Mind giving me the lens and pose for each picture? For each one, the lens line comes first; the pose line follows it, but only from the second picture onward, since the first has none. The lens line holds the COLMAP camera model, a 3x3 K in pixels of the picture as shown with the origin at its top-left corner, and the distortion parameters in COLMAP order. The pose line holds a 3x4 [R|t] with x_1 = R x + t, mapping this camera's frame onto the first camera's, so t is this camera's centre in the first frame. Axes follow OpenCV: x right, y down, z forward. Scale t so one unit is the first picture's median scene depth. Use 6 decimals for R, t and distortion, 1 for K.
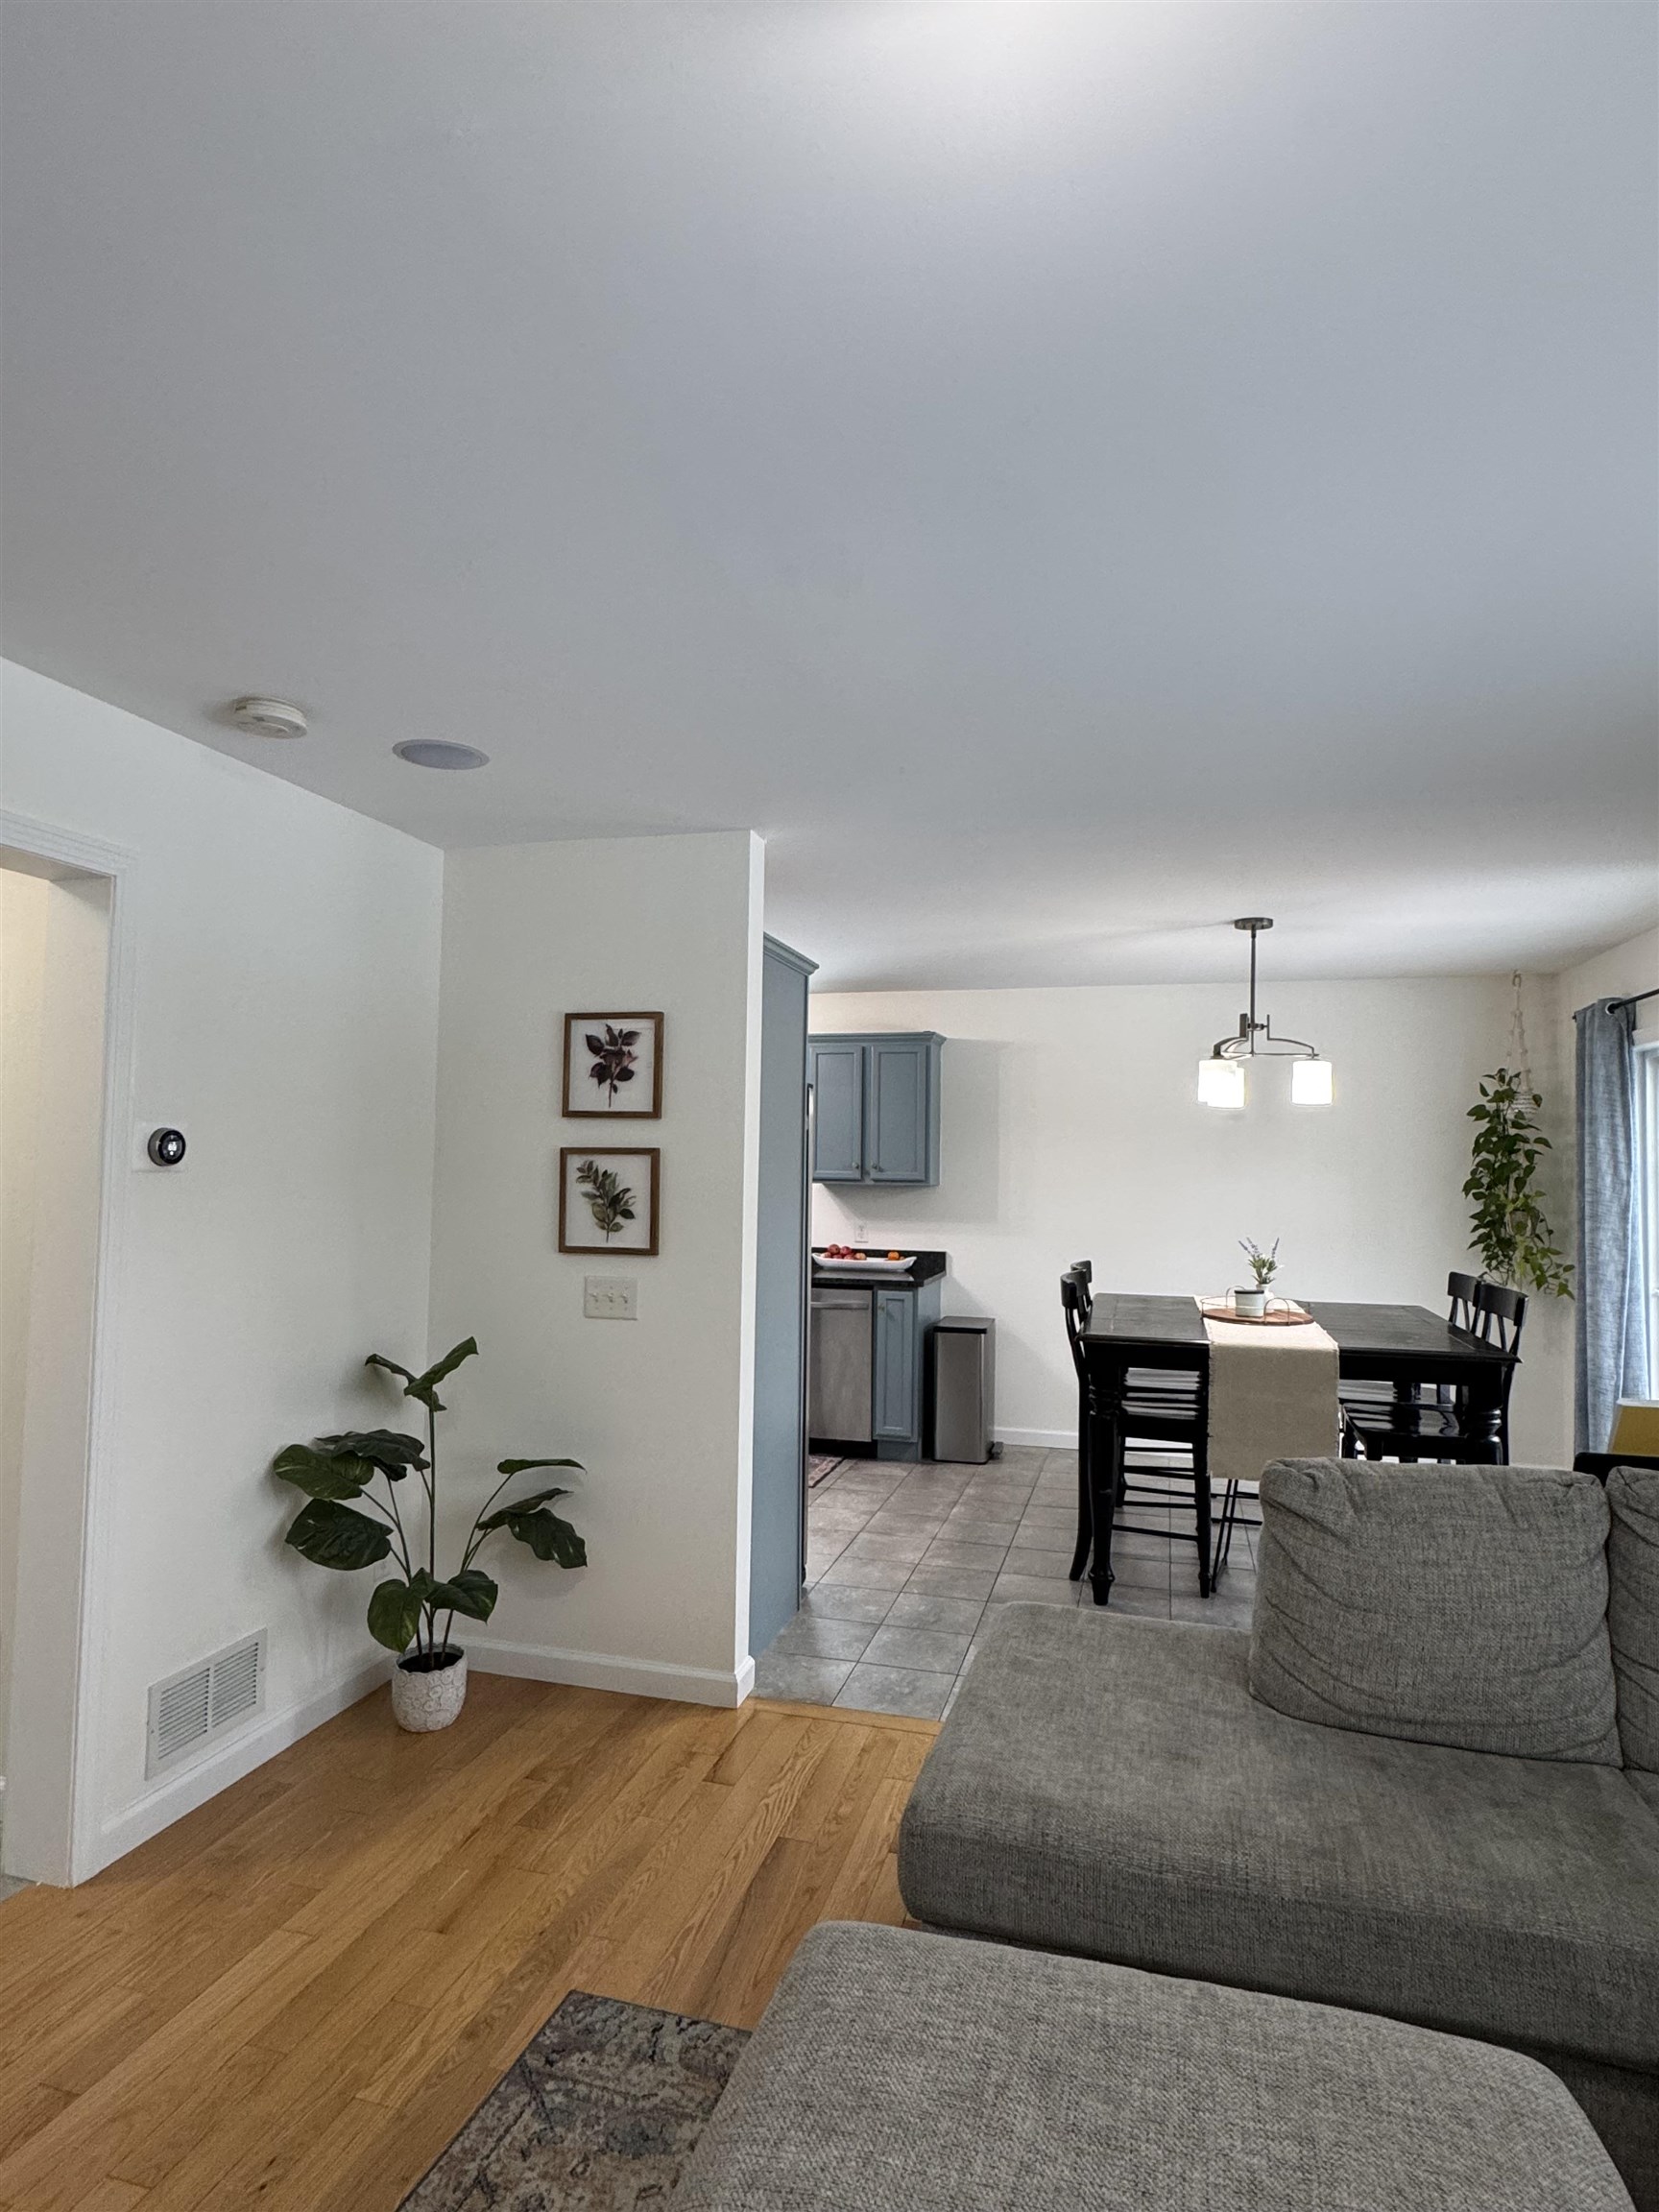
lens RADIAL K [[1203.6, 0, 834.7], [0, 1203.6, 1103.8], [0, 0, 1]] dist [0.007715, 0.000783]
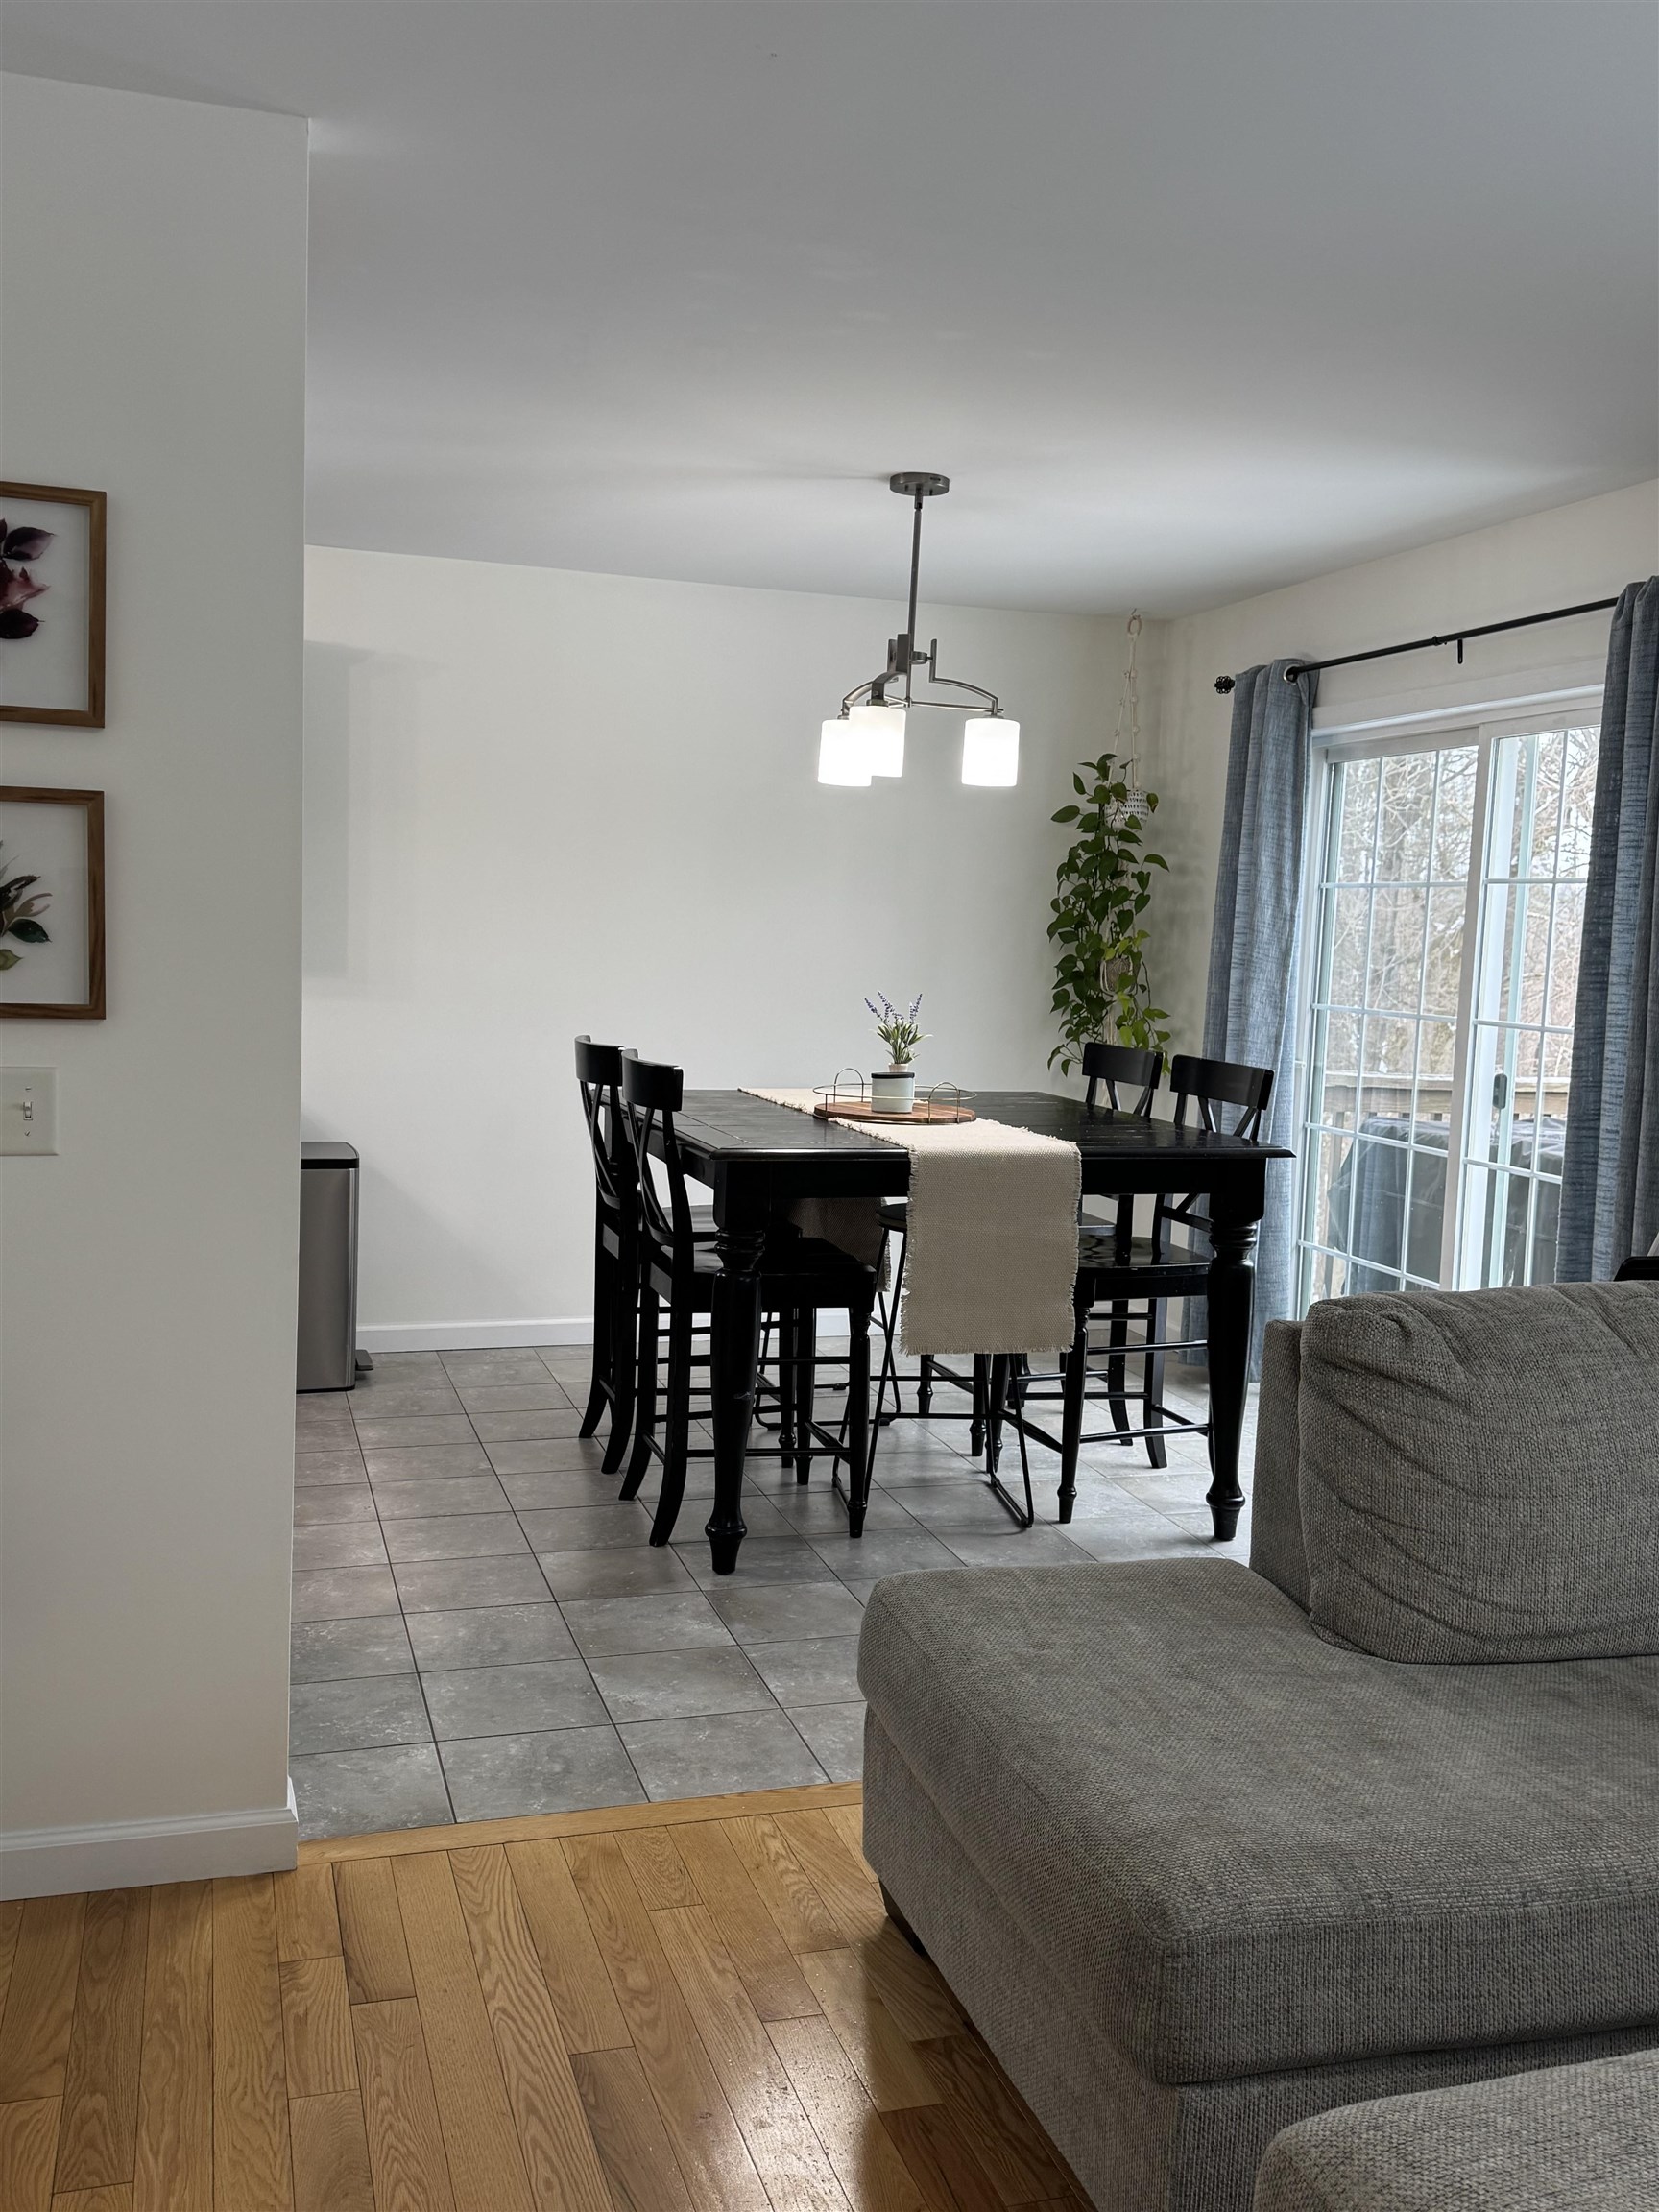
lens RADIAL K [[1962.0, 0, 813.1], [0, 1962.0, 1091.3], [0, 0, 1]] dist [0.088214, -0.099923]
pose [[0.841776, -0.028667, 0.539066, -0.253559], [-0.050382, 0.990058, 0.131324, 0.027992], [-0.537471, -0.137704, 0.831963, 0.143896]]
